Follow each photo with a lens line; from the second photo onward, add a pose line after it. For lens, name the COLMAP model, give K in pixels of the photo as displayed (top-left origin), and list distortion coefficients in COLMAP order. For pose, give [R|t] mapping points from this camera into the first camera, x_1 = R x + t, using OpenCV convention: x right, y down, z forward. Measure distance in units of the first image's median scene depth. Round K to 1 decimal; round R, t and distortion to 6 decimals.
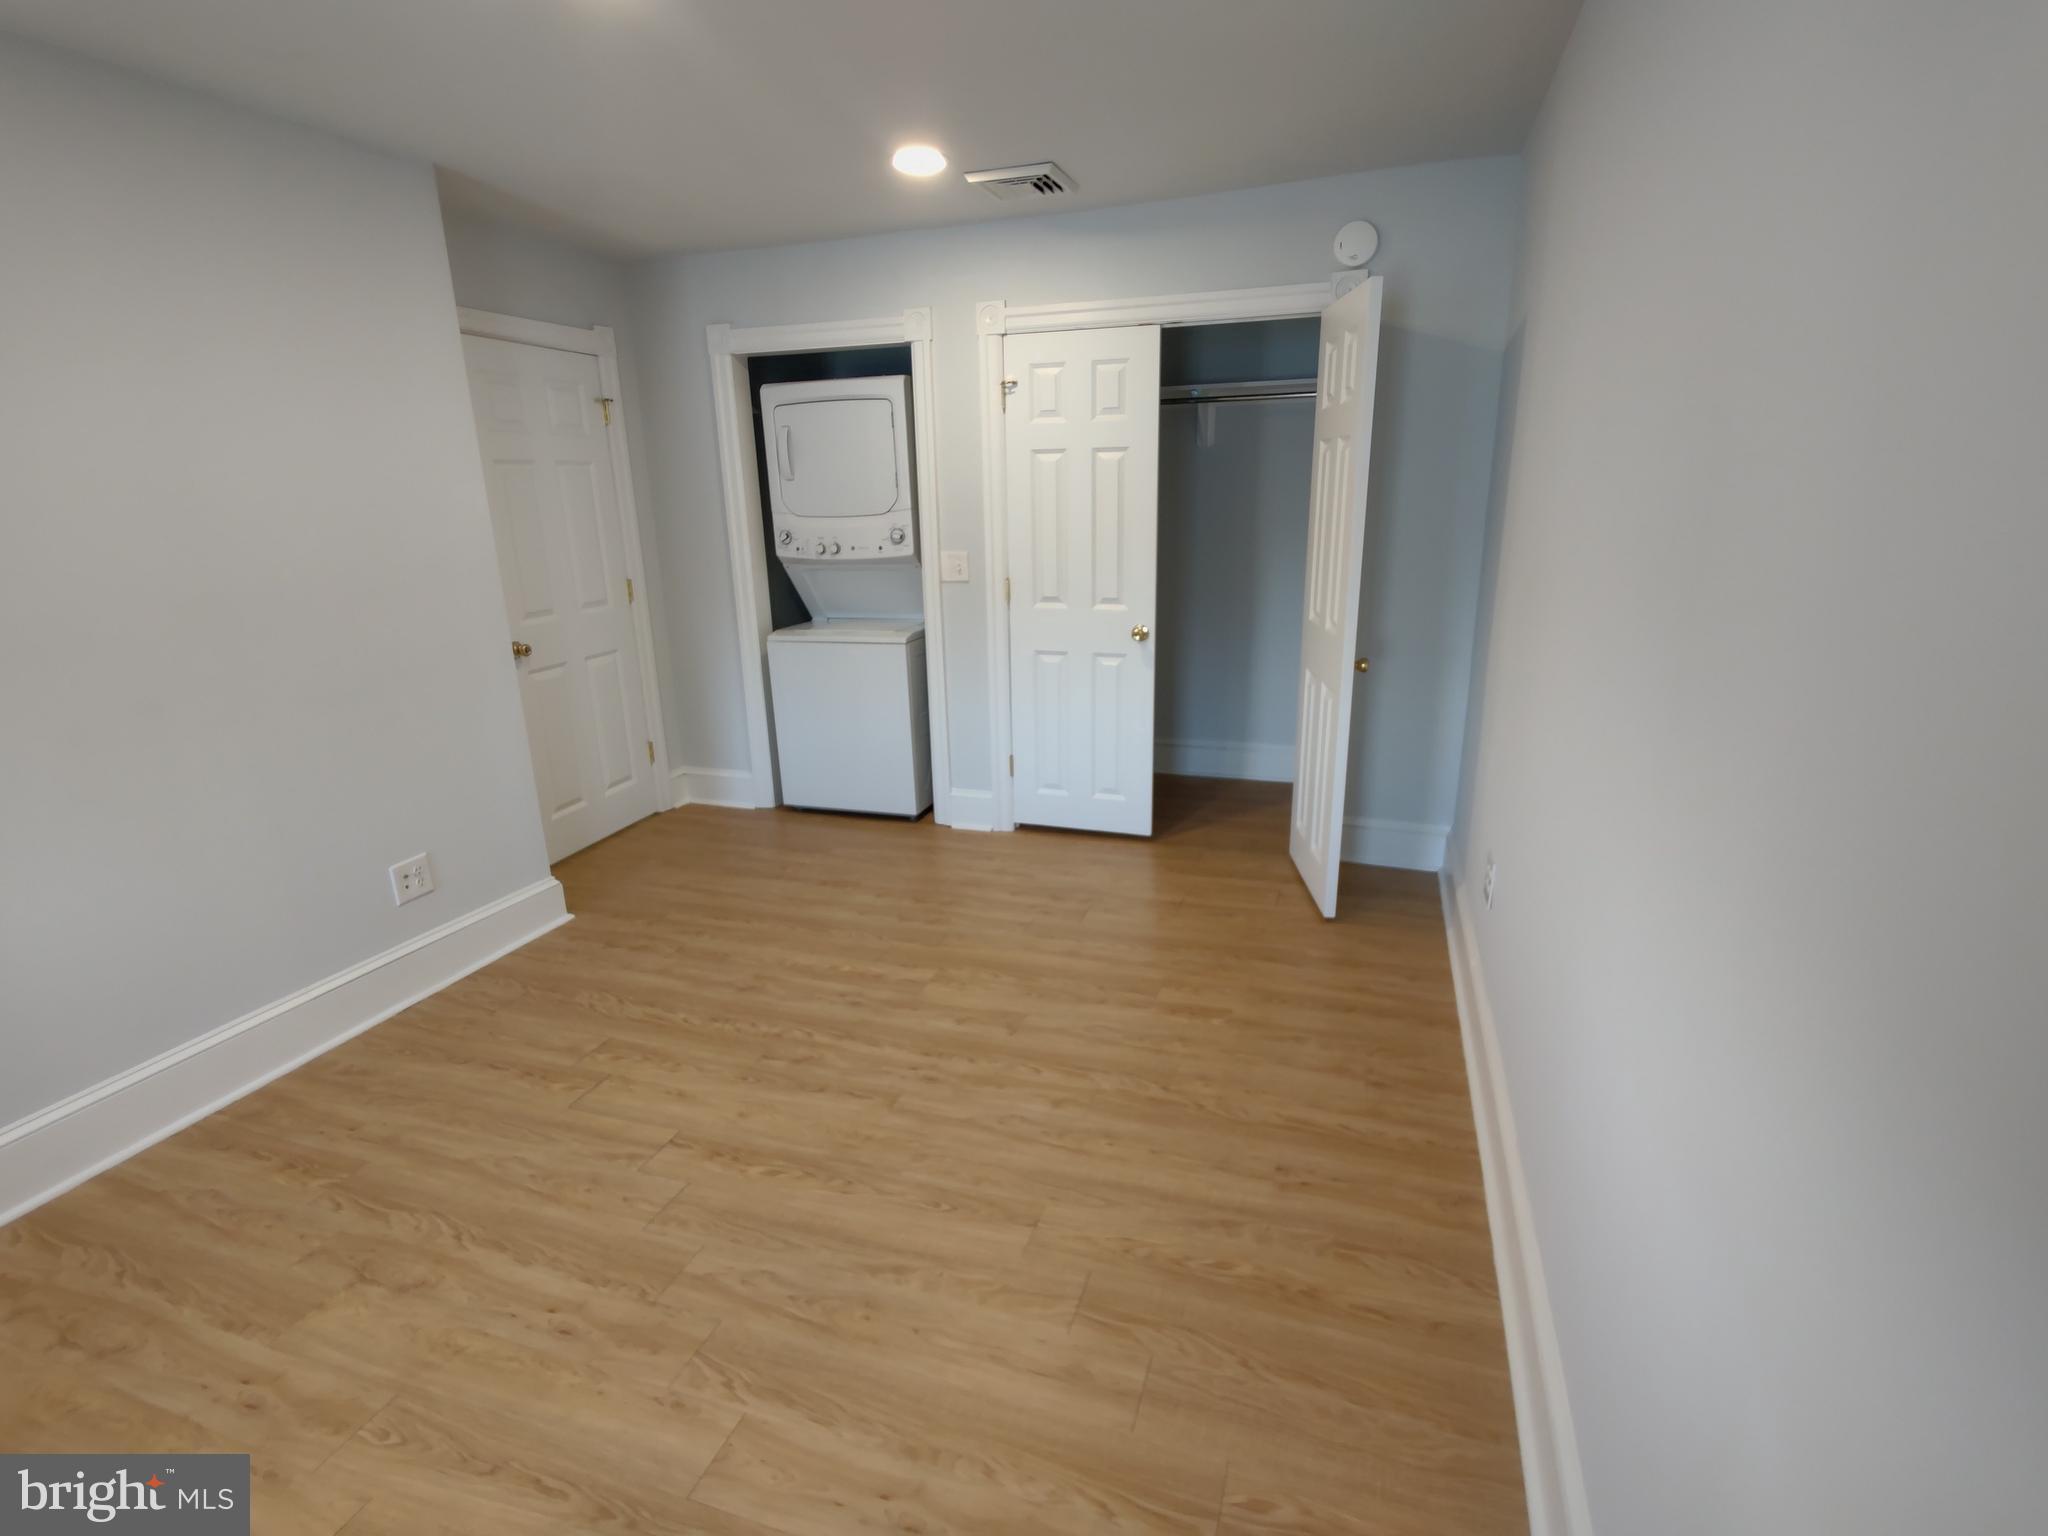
lens RADIAL K [[992.4, 0, 1026.7], [0, 992.4, 772.5], [0, 0, 1]] dist [-0.025078, -0.005165]
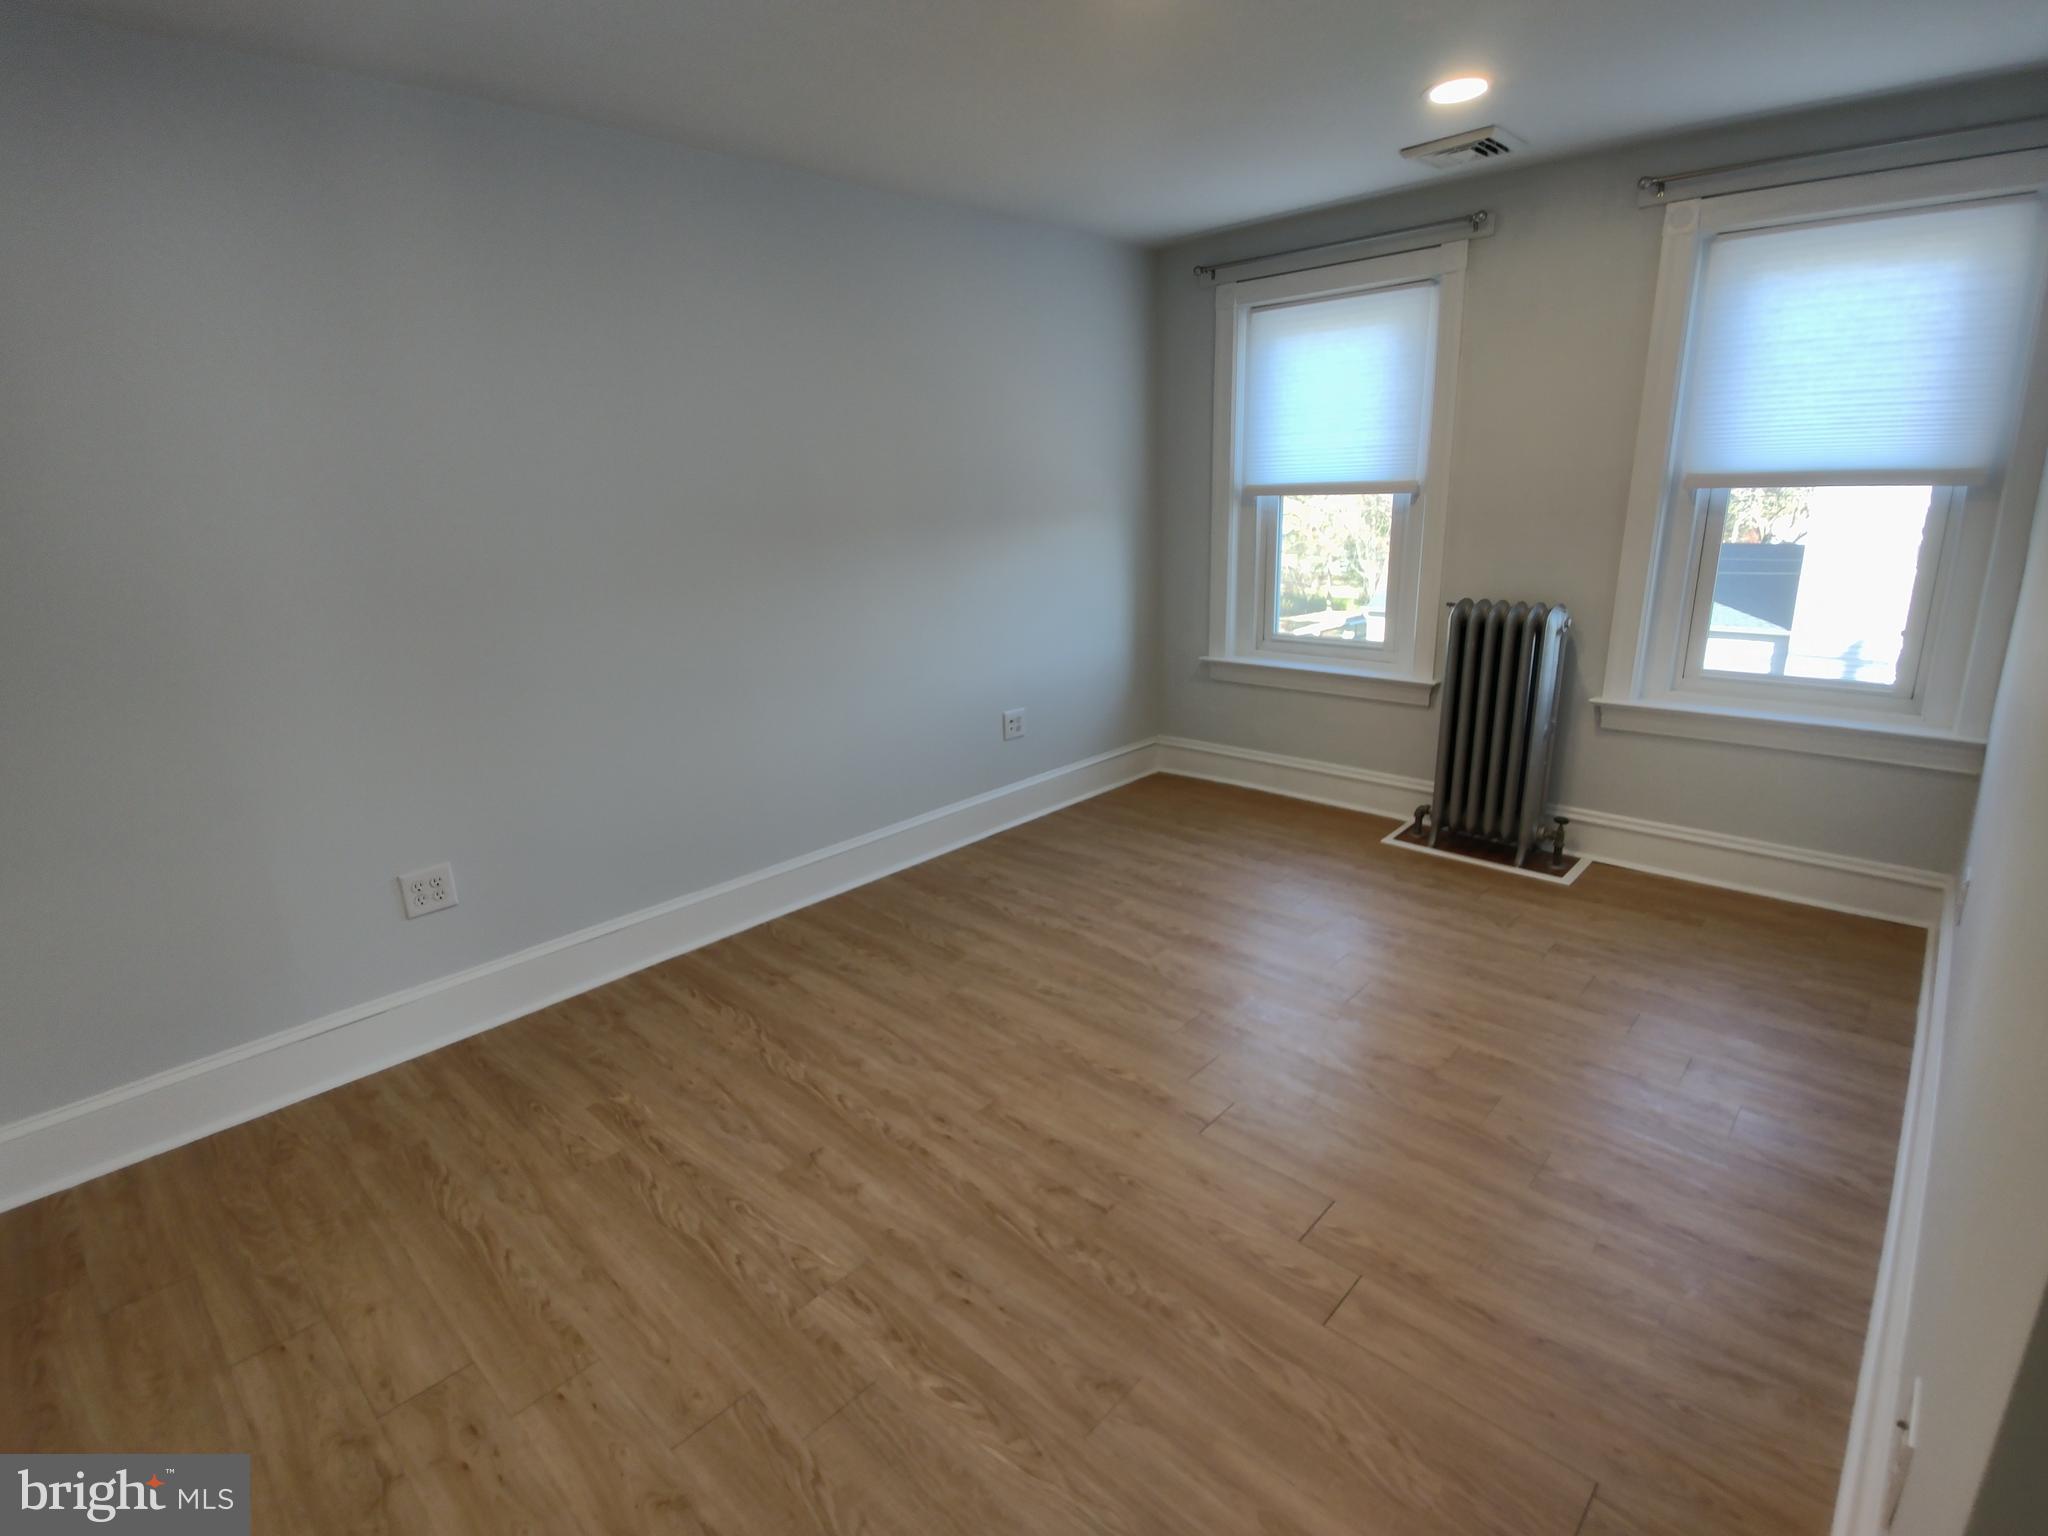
lens RADIAL K [[992.4, 0, 1023.9], [0, 992.4, 766.7], [0, 0, 1]] dist [-0.025078, -0.005165]
pose [[-0.911150, -0.064716, 0.406961, -0.511120], [0.159955, 0.854607, 0.494026, -0.412320], [-0.379763, 0.515227, -0.768323, 1.467715]]
